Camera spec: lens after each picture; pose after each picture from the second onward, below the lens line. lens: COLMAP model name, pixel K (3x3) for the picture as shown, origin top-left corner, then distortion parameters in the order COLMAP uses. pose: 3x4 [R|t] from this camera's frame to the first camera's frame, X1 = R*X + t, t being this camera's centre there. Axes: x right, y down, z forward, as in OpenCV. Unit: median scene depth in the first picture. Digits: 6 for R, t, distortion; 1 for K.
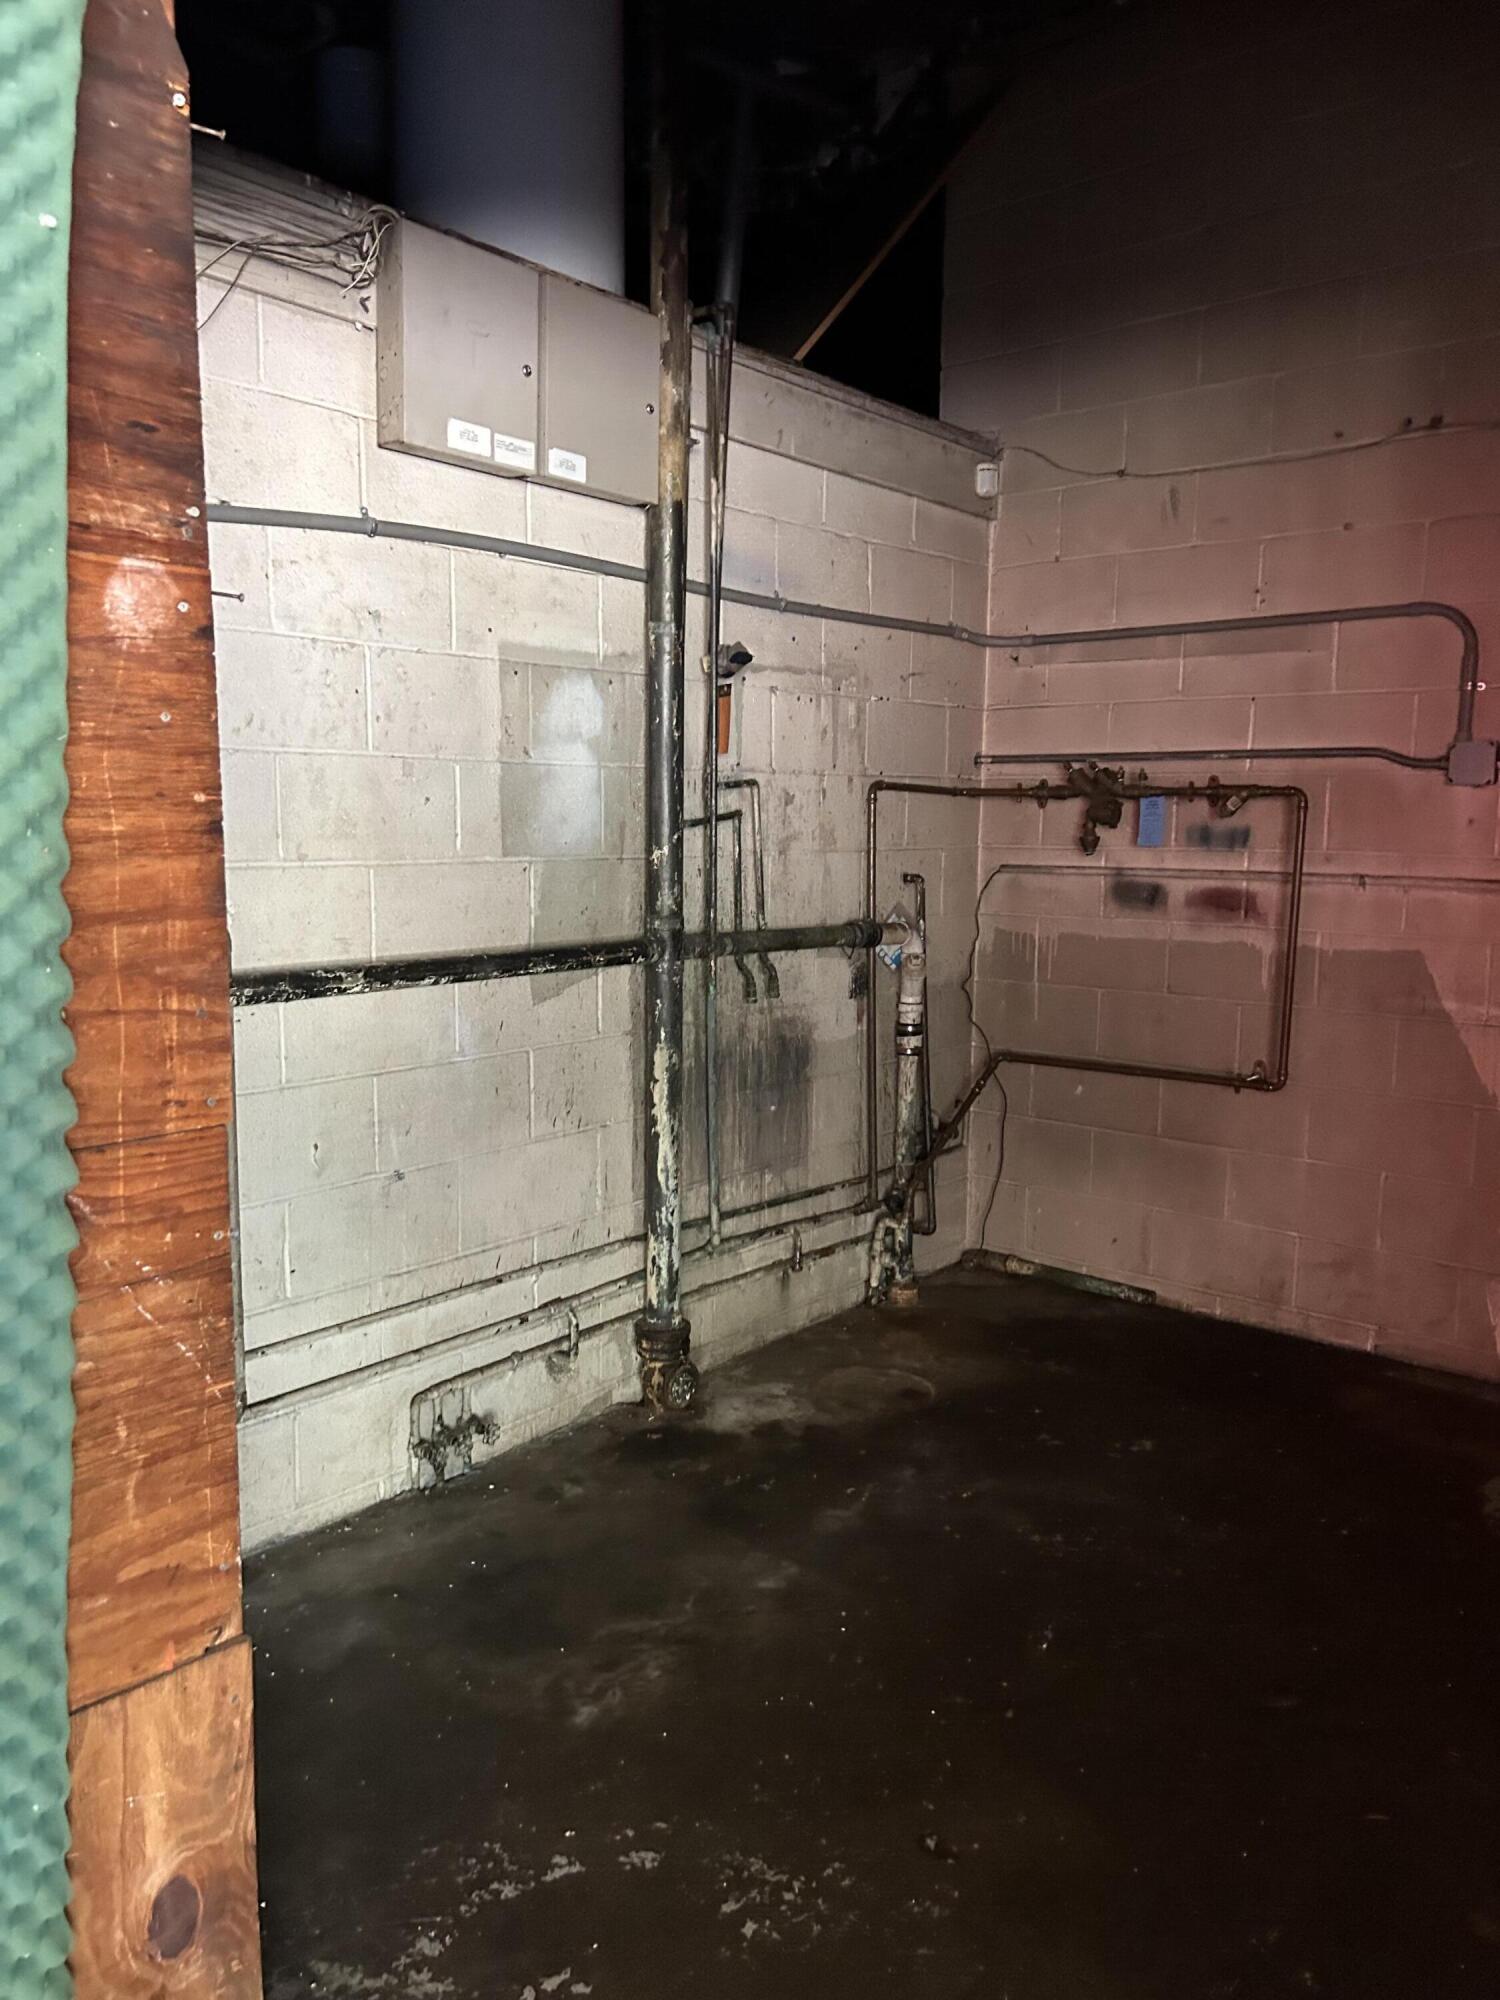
lens RADIAL K [[1523.4, 0, 652.2], [0, 1523.4, 996.7], [0, 0, 1]] dist [0.035247, -0.047504]
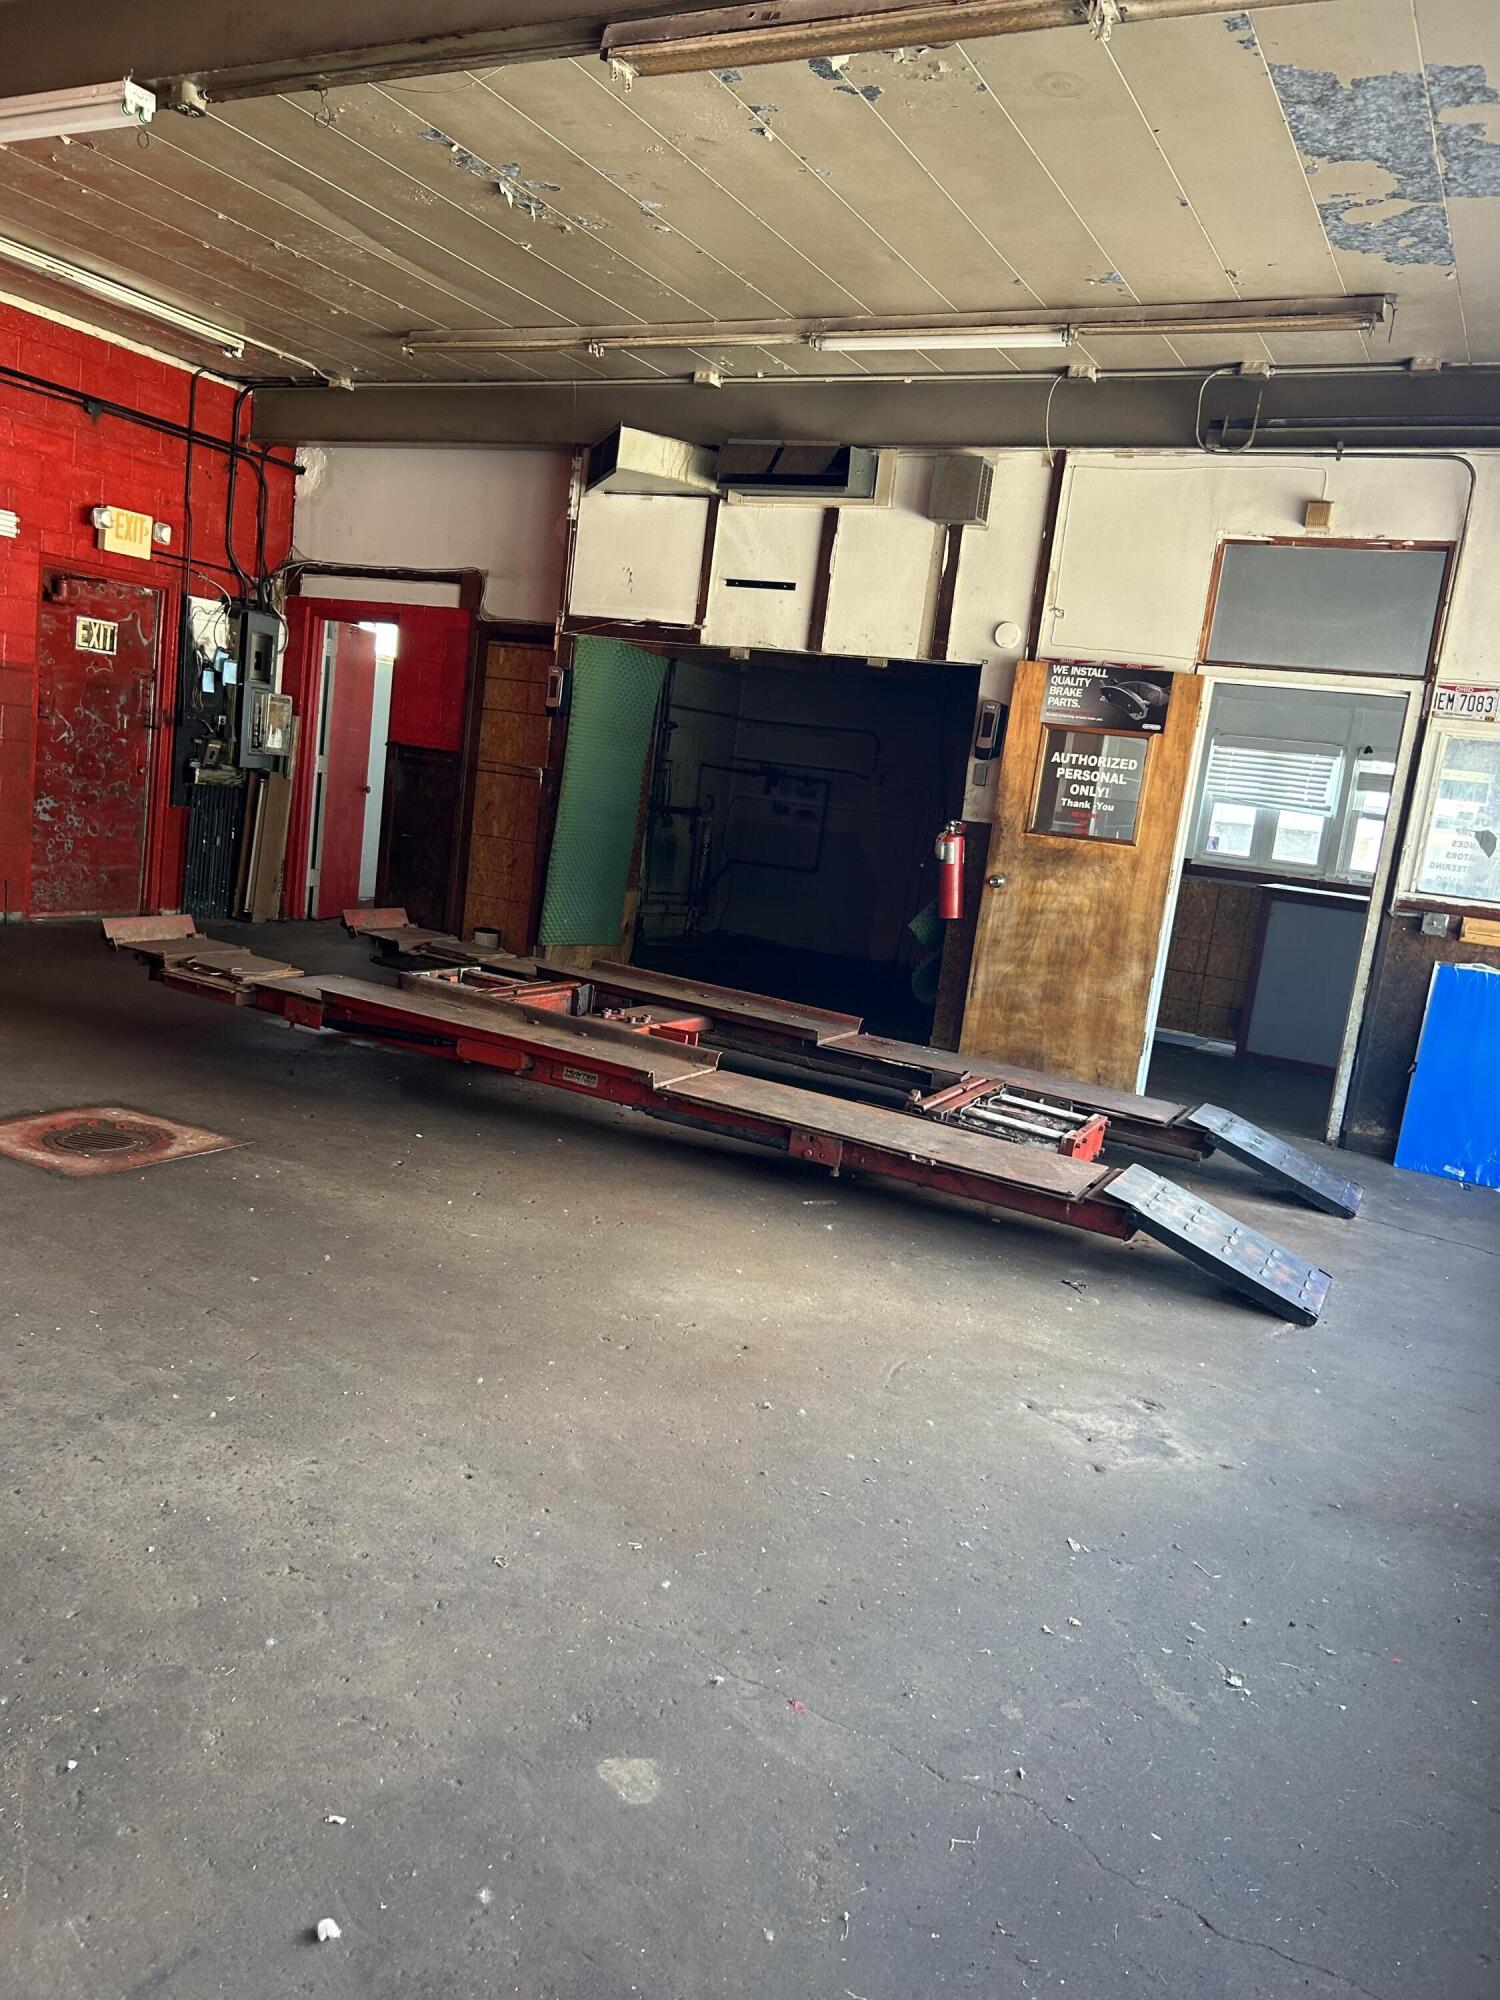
lens RADIAL K [[1523.4, 0, 752.7], [0, 1523.4, 1033.0], [0, 0, 1]] dist [0.035247, -0.047504]
pose [[0.960391, 0.063852, 0.271242, -0.540963], [-0.080831, 0.995377, 0.051883, 0.226711], [-0.266675, -0.071753, 0.961112, -1.969592]]
